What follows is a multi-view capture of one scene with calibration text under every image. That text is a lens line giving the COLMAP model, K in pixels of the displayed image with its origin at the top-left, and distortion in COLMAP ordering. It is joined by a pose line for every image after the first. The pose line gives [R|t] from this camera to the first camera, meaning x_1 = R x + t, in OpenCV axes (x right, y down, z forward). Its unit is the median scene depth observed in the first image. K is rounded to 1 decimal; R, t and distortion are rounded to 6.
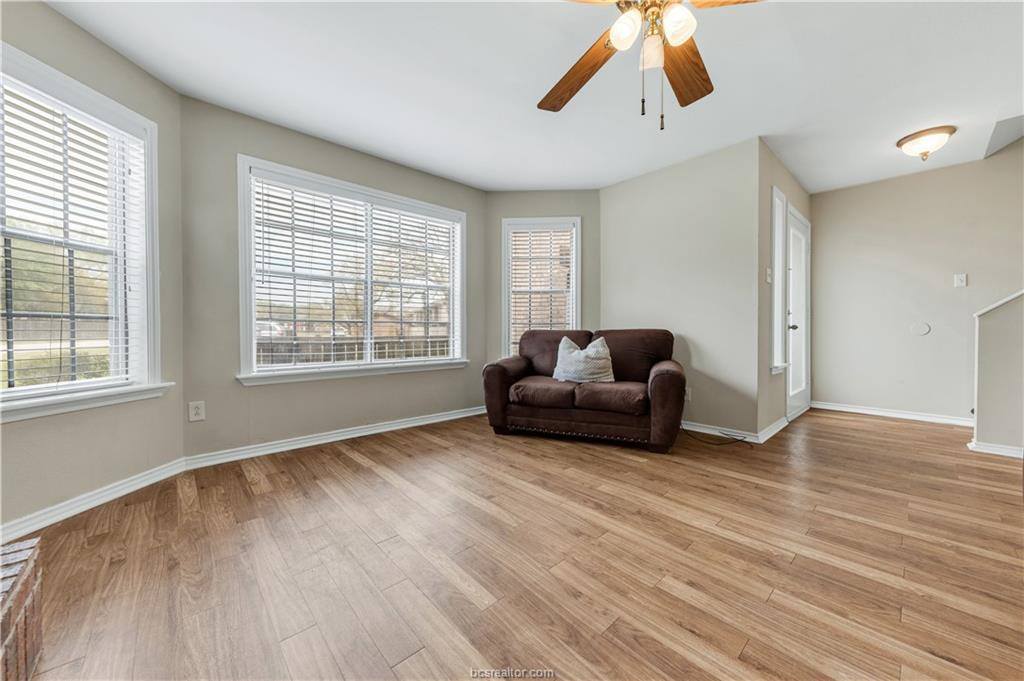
lens RADIAL K [[363.2, 0, 517.1], [0, 363.2, 333.4], [0, 0, 1]] dist [0.002316, 0.000162]
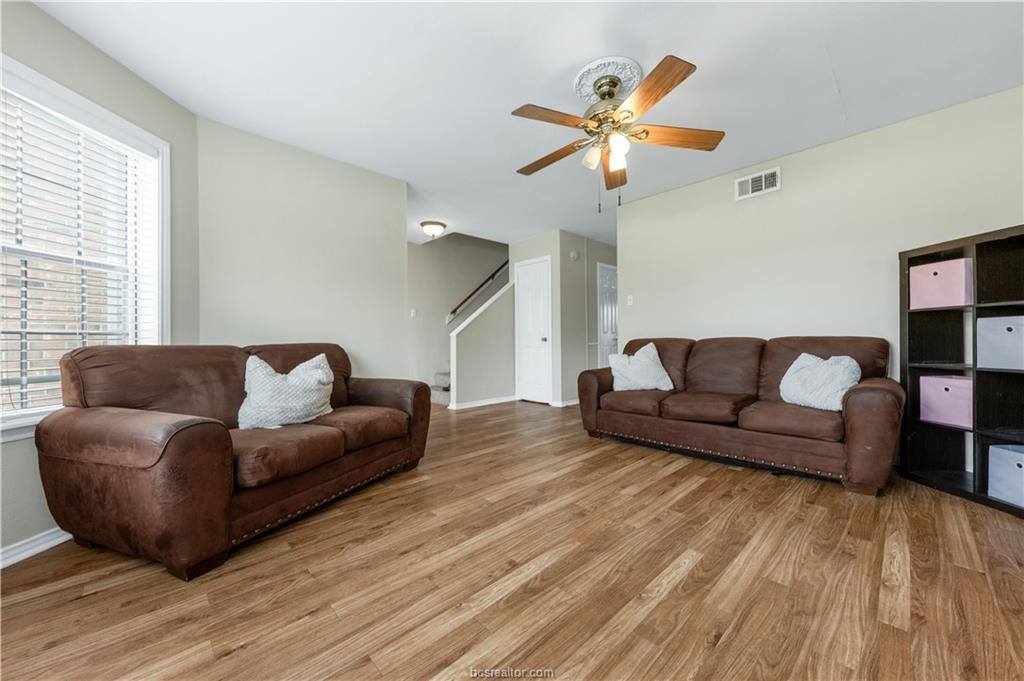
lens RADIAL K [[371.1, 0, 514.8], [0, 371.1, 345.5], [0, 0, 1]] dist [0.006260, -0.000025]
pose [[-0.009509, -0.005526, 0.999940, -0.606555], [0.017269, 0.999835, 0.005689, -0.005652], [-0.999806, 0.017322, -0.009412, 0.714385]]
